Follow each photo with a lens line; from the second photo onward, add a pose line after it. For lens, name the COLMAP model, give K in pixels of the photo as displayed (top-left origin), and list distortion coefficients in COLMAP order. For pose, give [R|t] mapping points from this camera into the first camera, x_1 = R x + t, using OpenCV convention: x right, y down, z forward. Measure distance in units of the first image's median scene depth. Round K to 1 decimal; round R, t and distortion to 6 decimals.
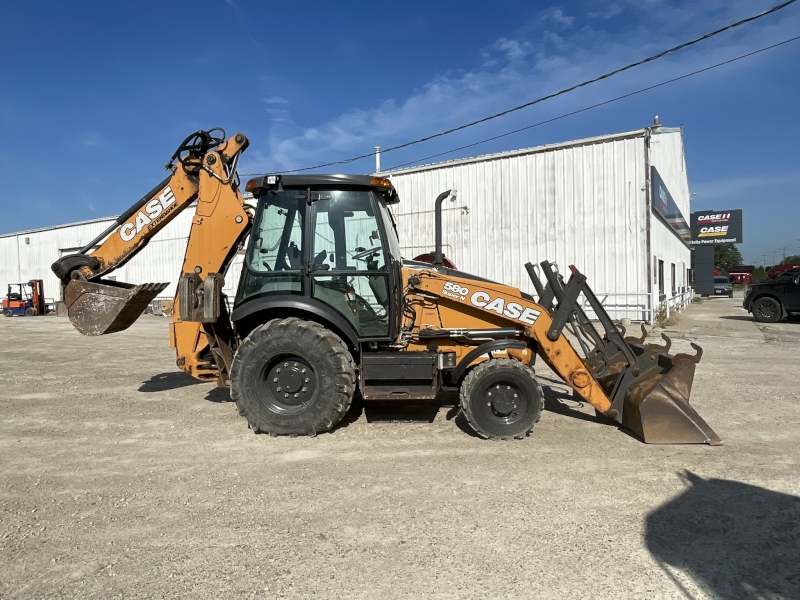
lens RADIAL K [[500.8, 0, 394.2], [0, 500.8, 298.5], [0, 0, 1]] dist [-0.004218, 0.000962]
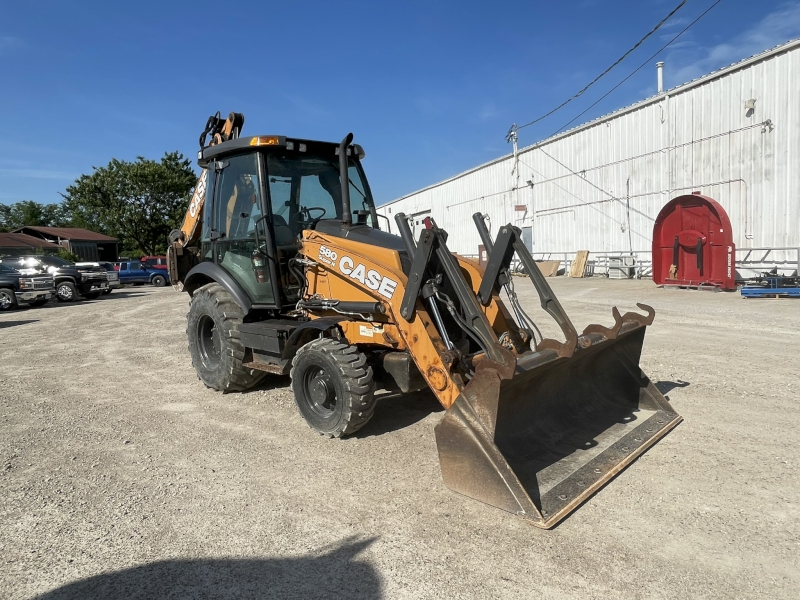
lens RADIAL K [[500.8, 0, 394.2], [0, 500.8, 298.5], [0, 0, 1]] dist [-0.004218, 0.000962]
pose [[0.753511, 0.042972, -0.656030, 0.774671], [0.015594, 0.996413, 0.083180, -0.011898], [0.657251, -0.072907, 0.750137, 0.425949]]
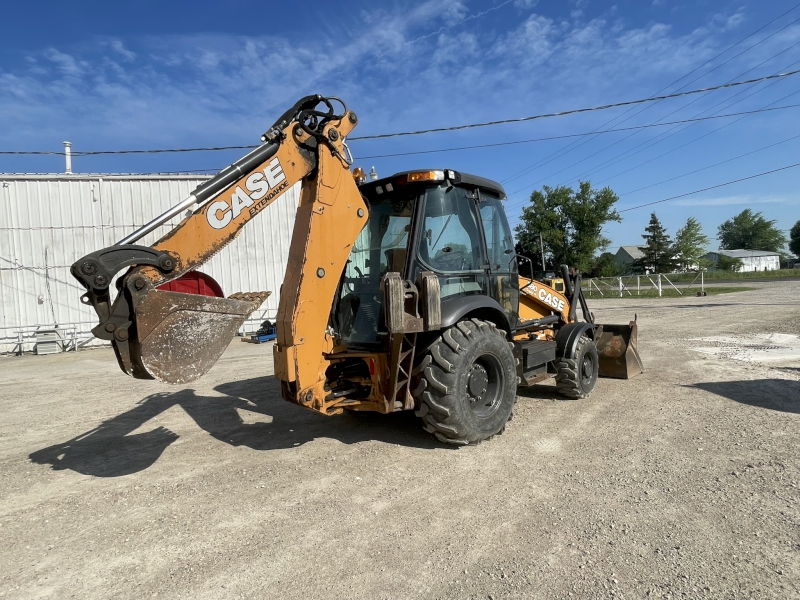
lens RADIAL K [[450.5, 0, 391.2], [0, 450.5, 298.8], [0, 0, 1]] dist [-0.003036, -0.001825]
pose [[0.674715, -0.039867, 0.737001, -0.930150], [0.070357, 0.997467, -0.010454, -0.002459], [-0.734718, 0.058907, 0.675811, 0.506720]]
